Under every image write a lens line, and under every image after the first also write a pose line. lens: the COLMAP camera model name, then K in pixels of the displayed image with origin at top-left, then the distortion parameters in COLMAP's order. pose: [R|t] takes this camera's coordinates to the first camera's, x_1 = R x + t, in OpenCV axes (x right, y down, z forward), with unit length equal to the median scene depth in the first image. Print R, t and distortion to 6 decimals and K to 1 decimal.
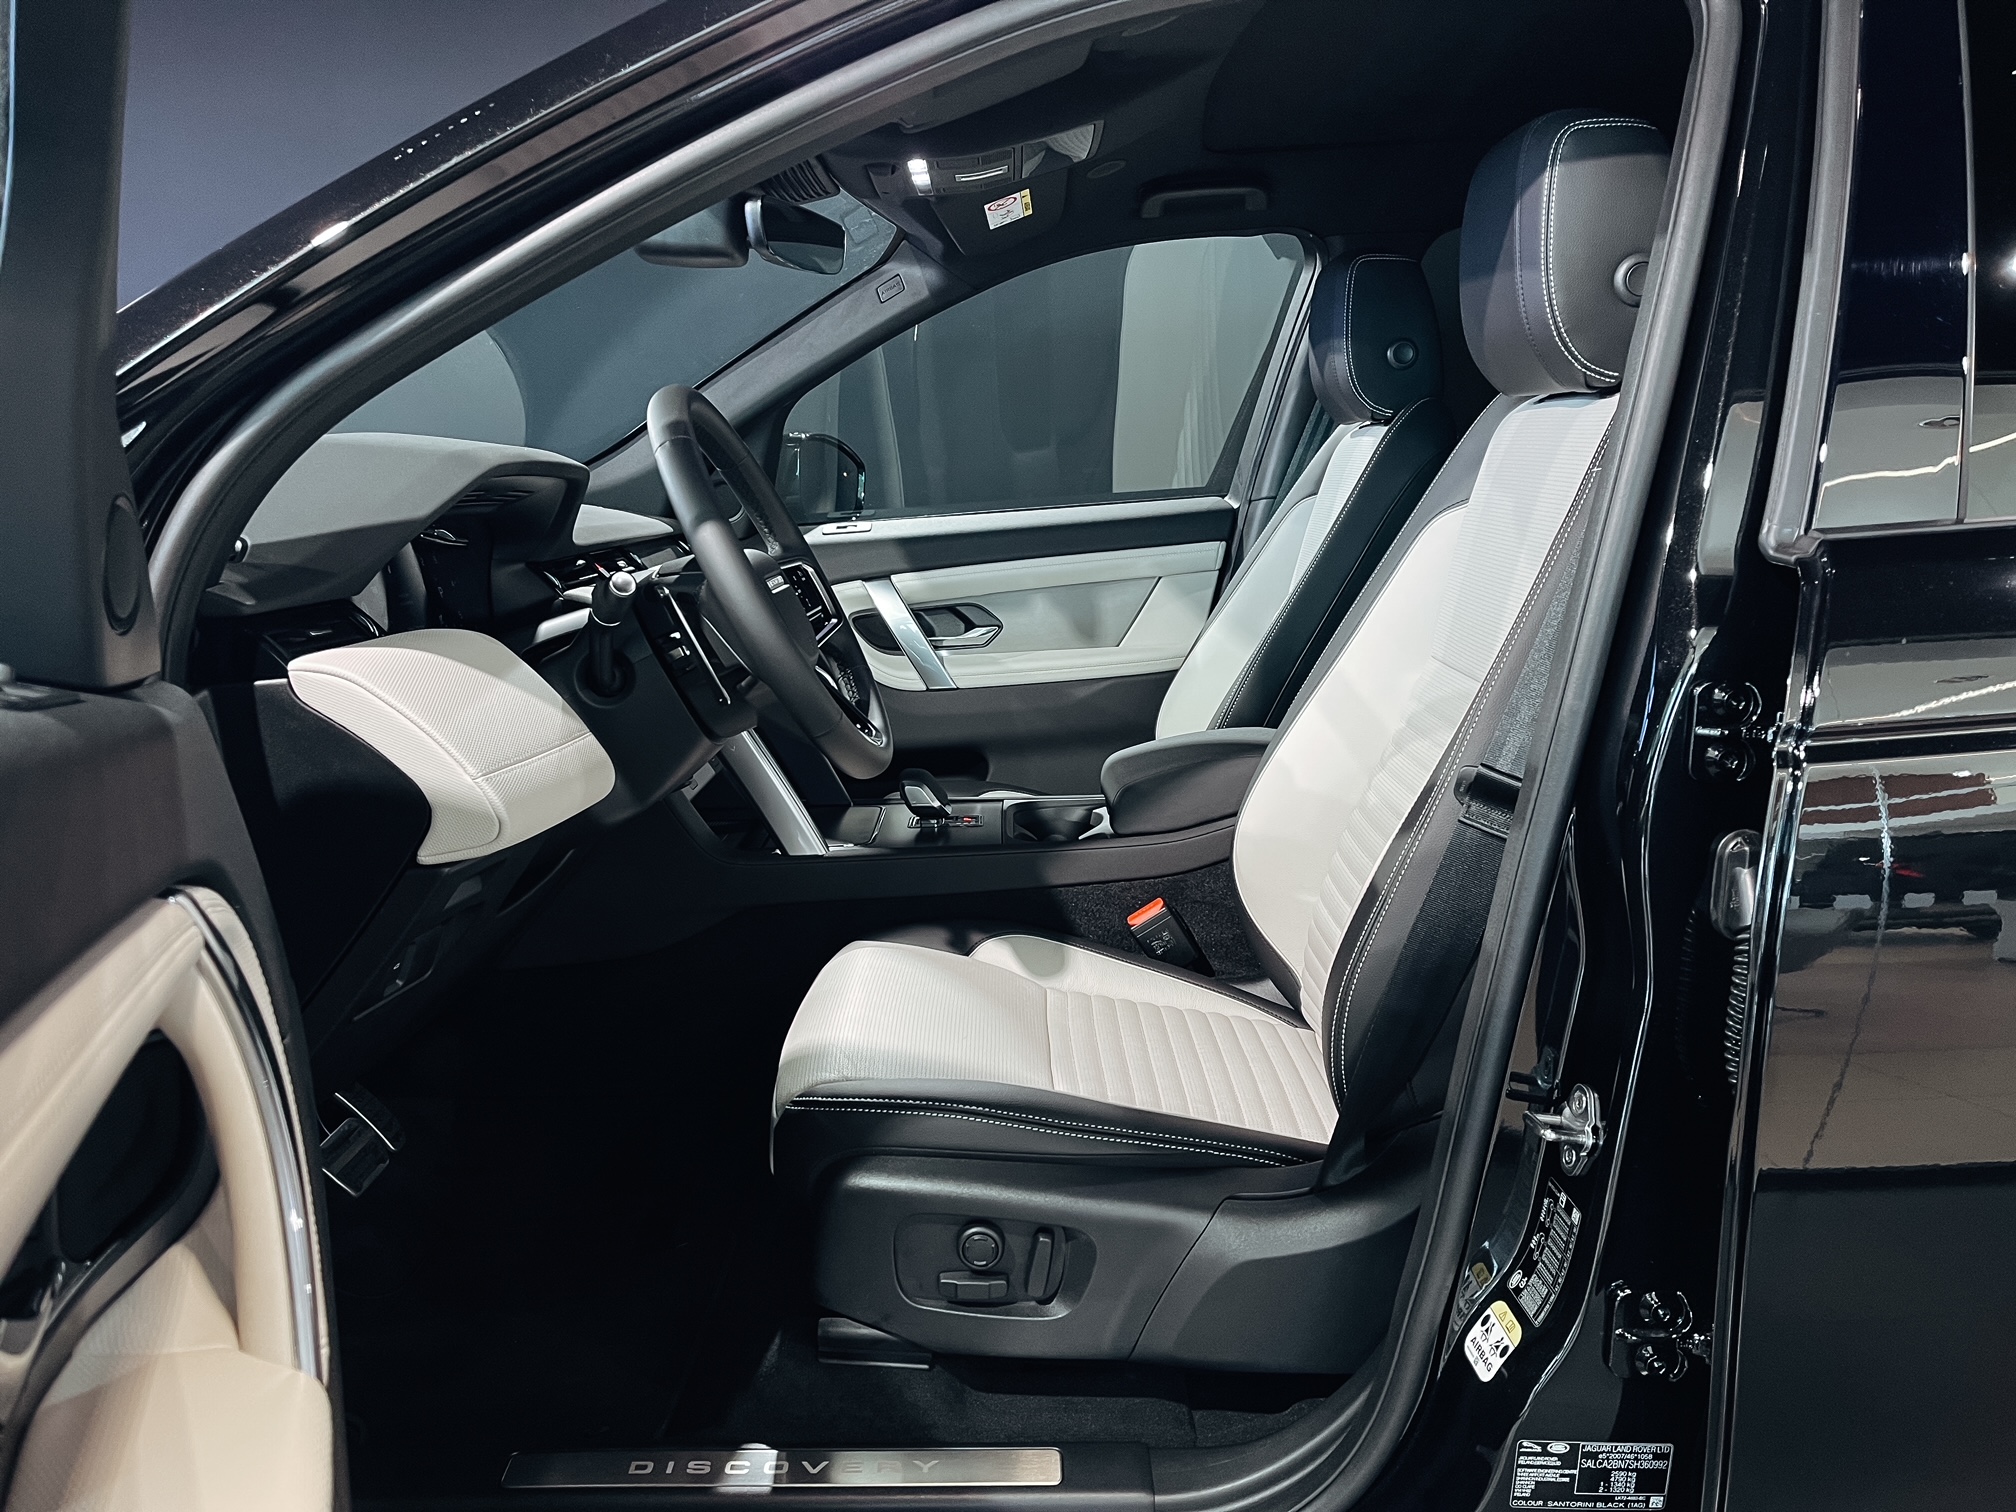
lens RADIAL K [[1522.0, 0, 1008.0], [0, 1522.0, 756.0], [0, 0, 1]] dist [0.078544, -0.090355]
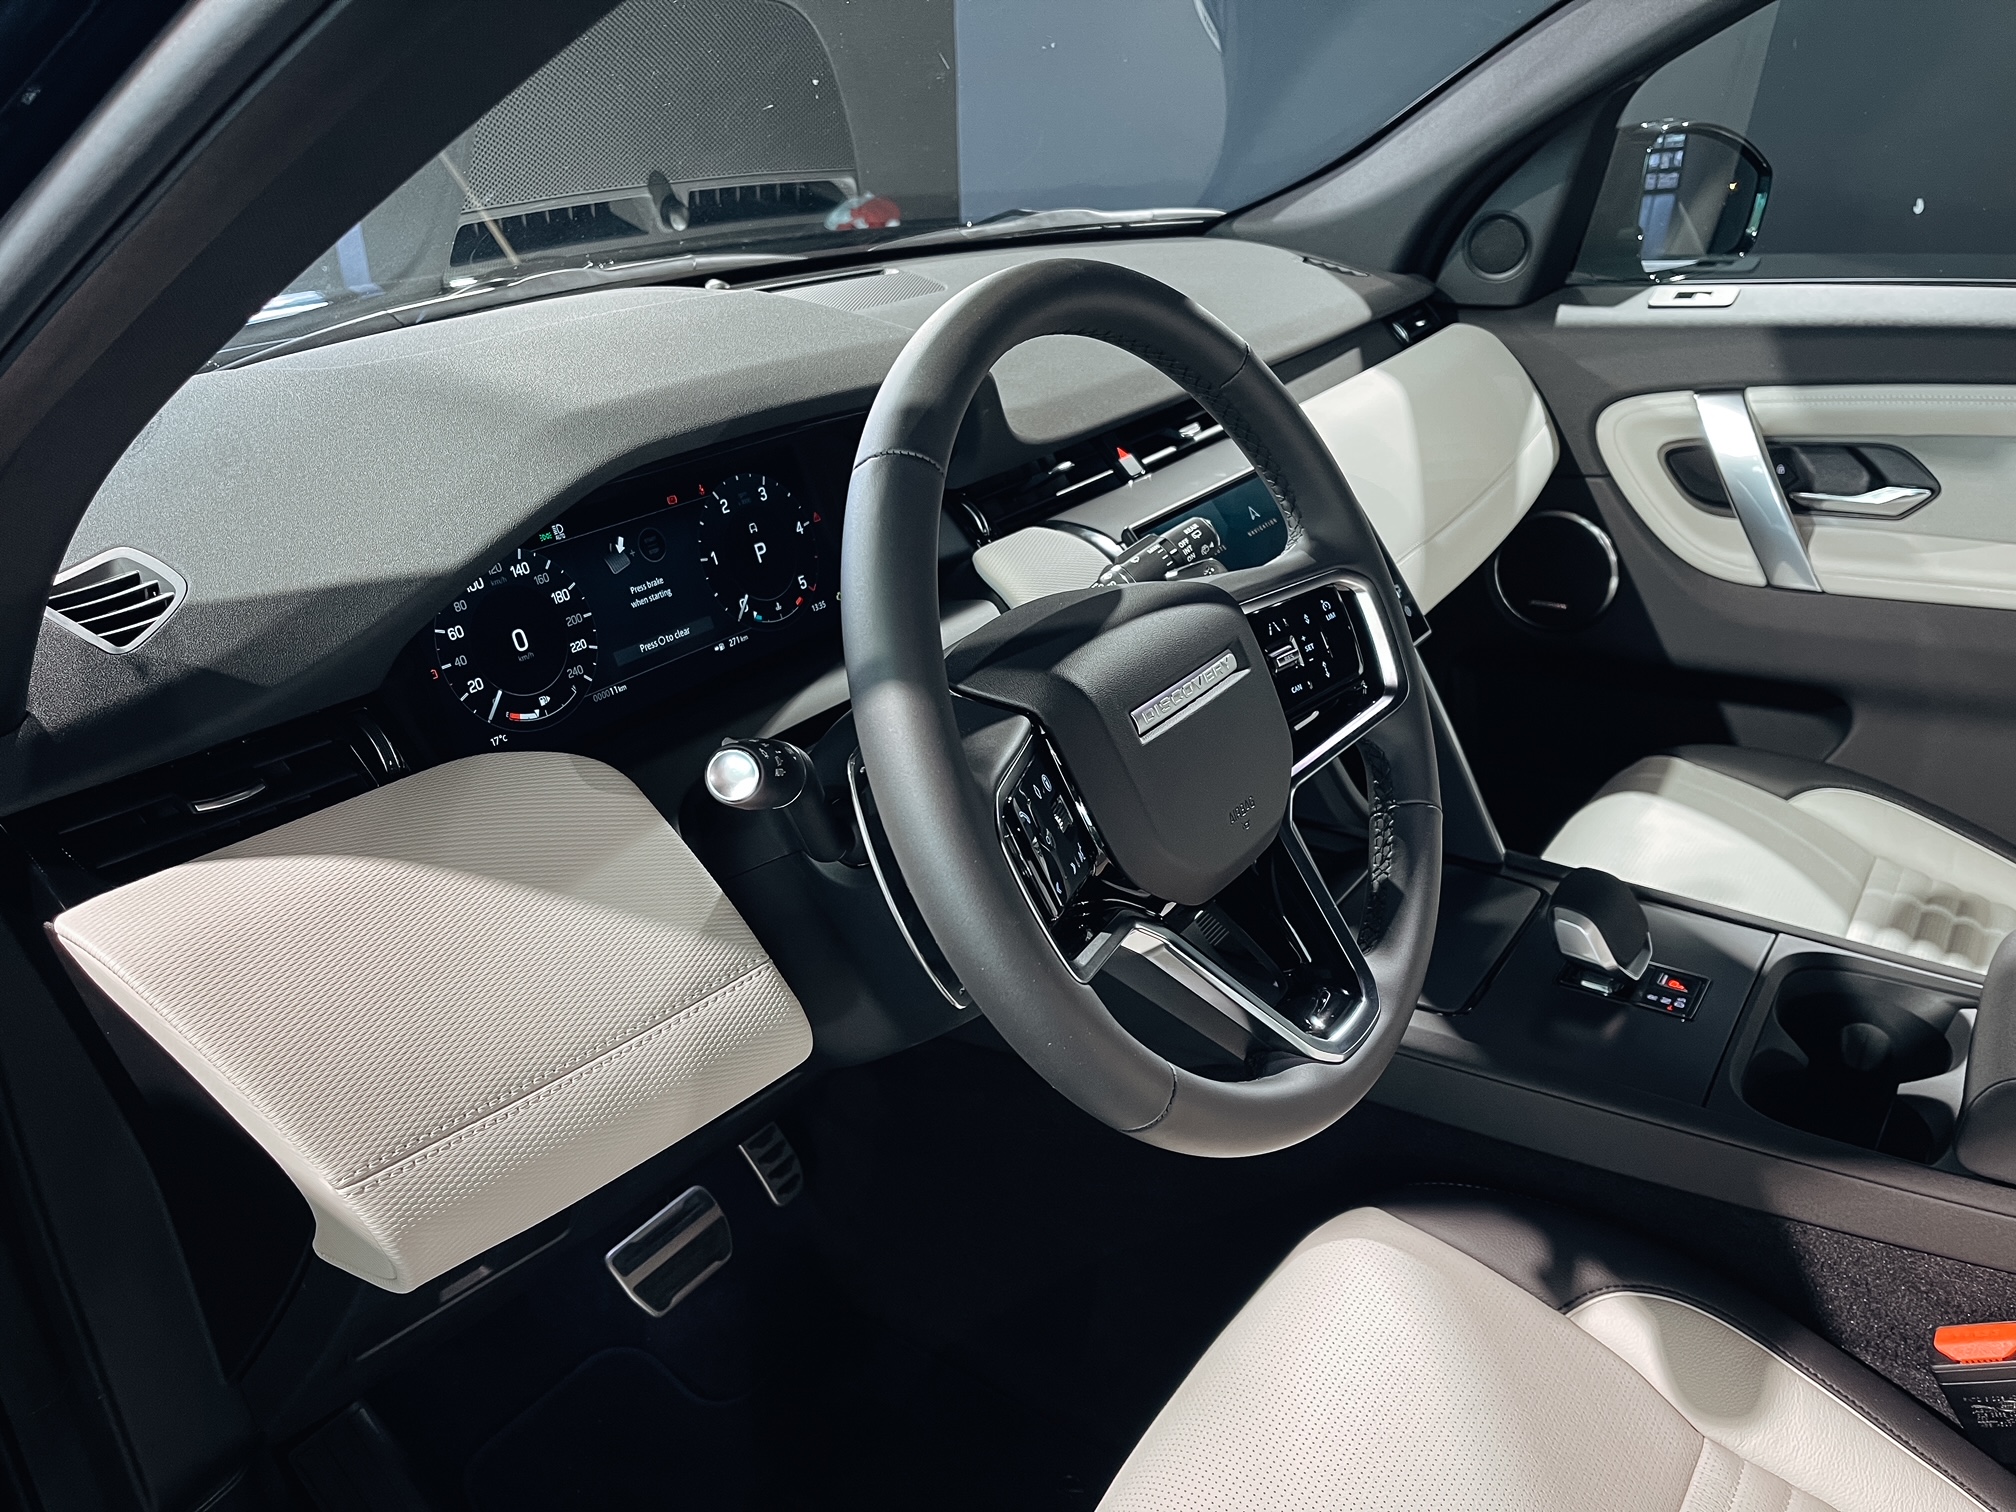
lens RADIAL K [[1522.0, 0, 1008.0], [0, 1522.0, 756.0], [0, 0, 1]] dist [0.078544, -0.090355]
pose [[0.825943, 0.227903, -0.515633, 0.030503], [-0.089209, 0.955956, 0.279624, -0.124233], [0.556650, -0.184955, 0.809897, 0.315310]]
